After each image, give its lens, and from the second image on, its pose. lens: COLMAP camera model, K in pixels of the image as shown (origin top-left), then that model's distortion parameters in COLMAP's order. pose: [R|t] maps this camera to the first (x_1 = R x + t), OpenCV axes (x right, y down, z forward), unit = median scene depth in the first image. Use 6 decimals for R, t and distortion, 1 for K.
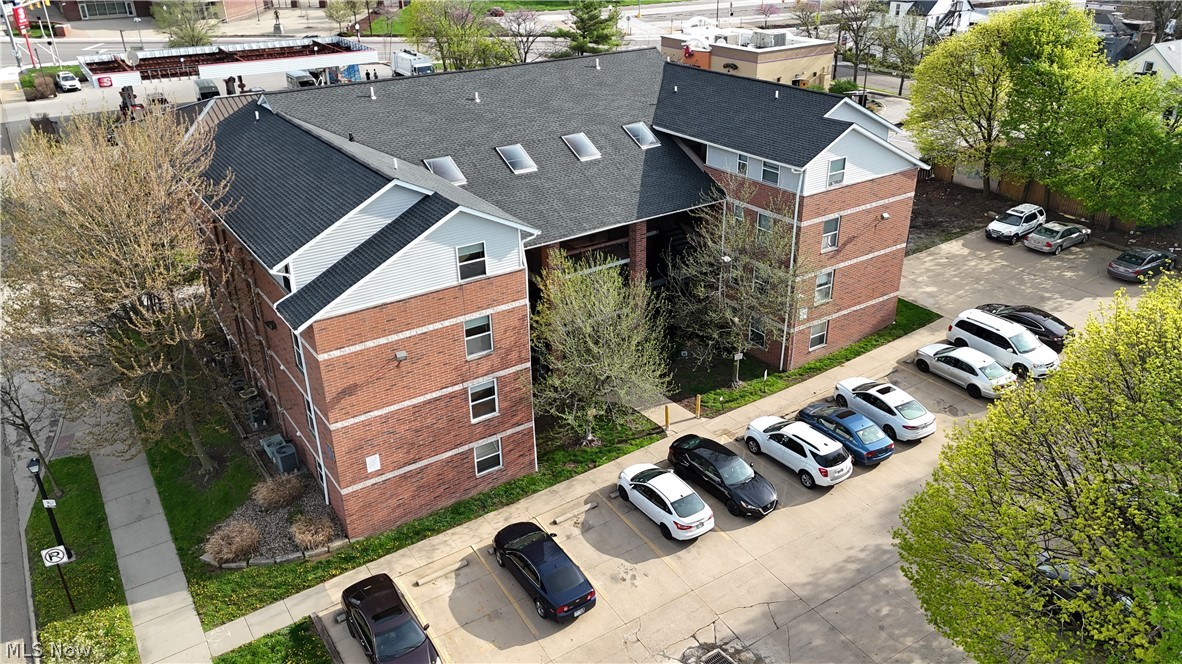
lens RADIAL K [[868.1, 0, 591.0], [0, 868.1, 332.0], [0, 0, 1]] dist [0.095097, -0.095711]
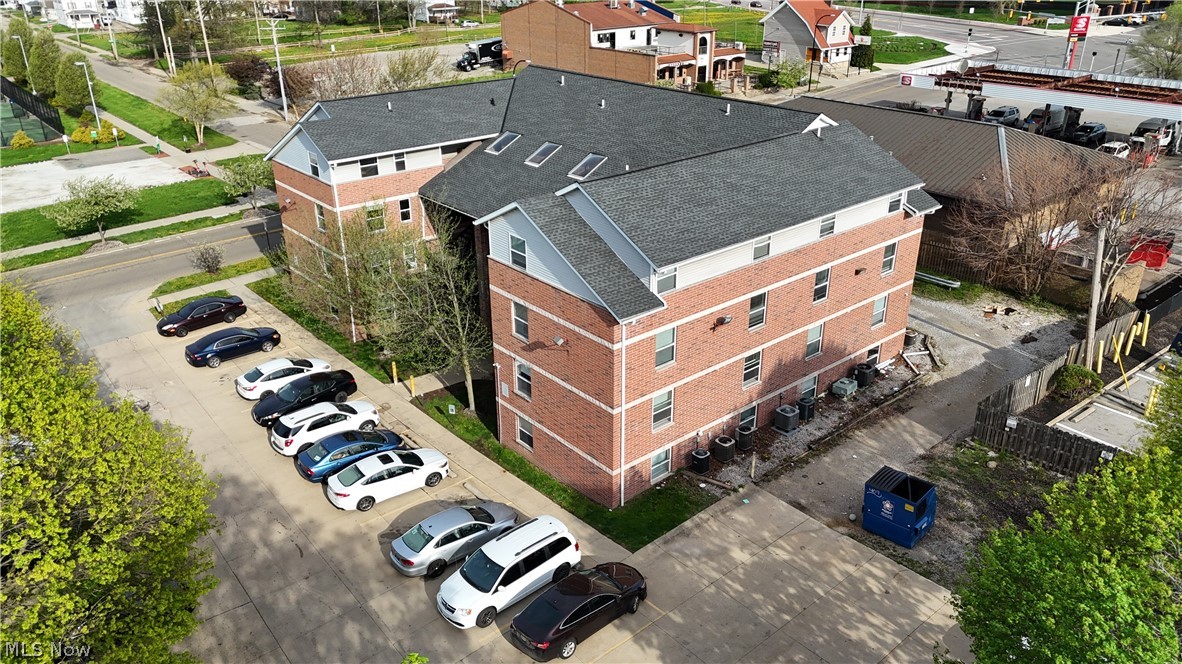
lens RADIAL K [[868.1, 0, 591.0], [0, 868.1, 332.0], [0, 0, 1]] dist [0.095097, -0.095711]
pose [[0.109166, 0.428766, -0.896796, 1.097004], [-0.432496, 0.832803, 0.345523, -0.445929], [0.895003, 0.350141, 0.276353, 0.854251]]
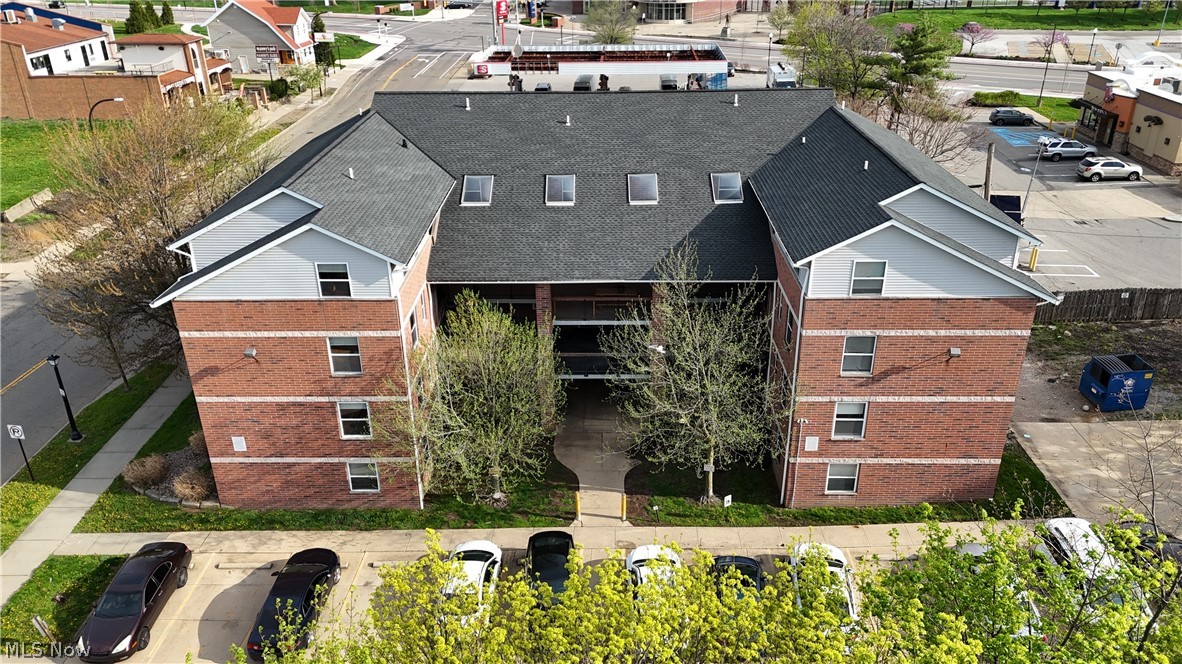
lens RADIAL K [[868.1, 0, 591.0], [0, 868.1, 332.0], [0, 0, 1]] dist [0.095097, -0.095711]
pose [[0.817642, 0.252619, -0.517344, 0.488034], [-0.253524, 0.964763, 0.070409, -0.129926], [0.516901, 0.073590, 0.852876, 0.234372]]
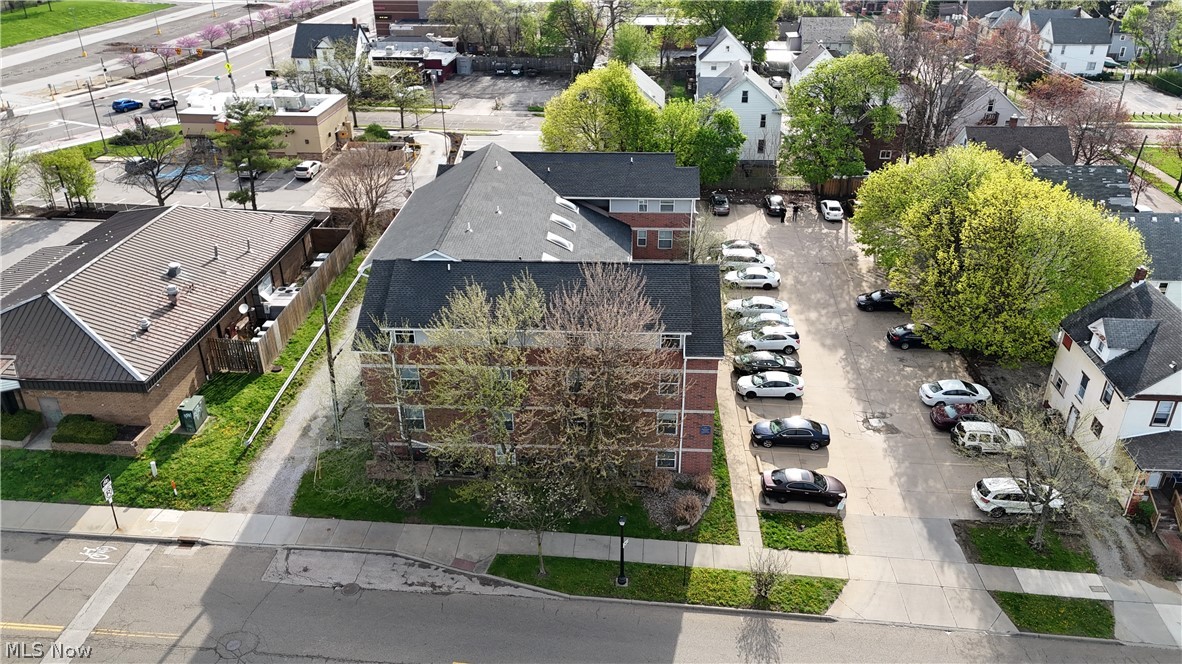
lens RADIAL K [[868.1, 0, 591.0], [0, 868.1, 332.0], [0, 0, 1]] dist [0.095097, -0.095711]
pose [[0.611986, -0.366829, 0.700649, -1.189855], [0.353956, 0.919285, 0.172132, -0.312185], [-0.707240, 0.142657, 0.692431, -0.014994]]
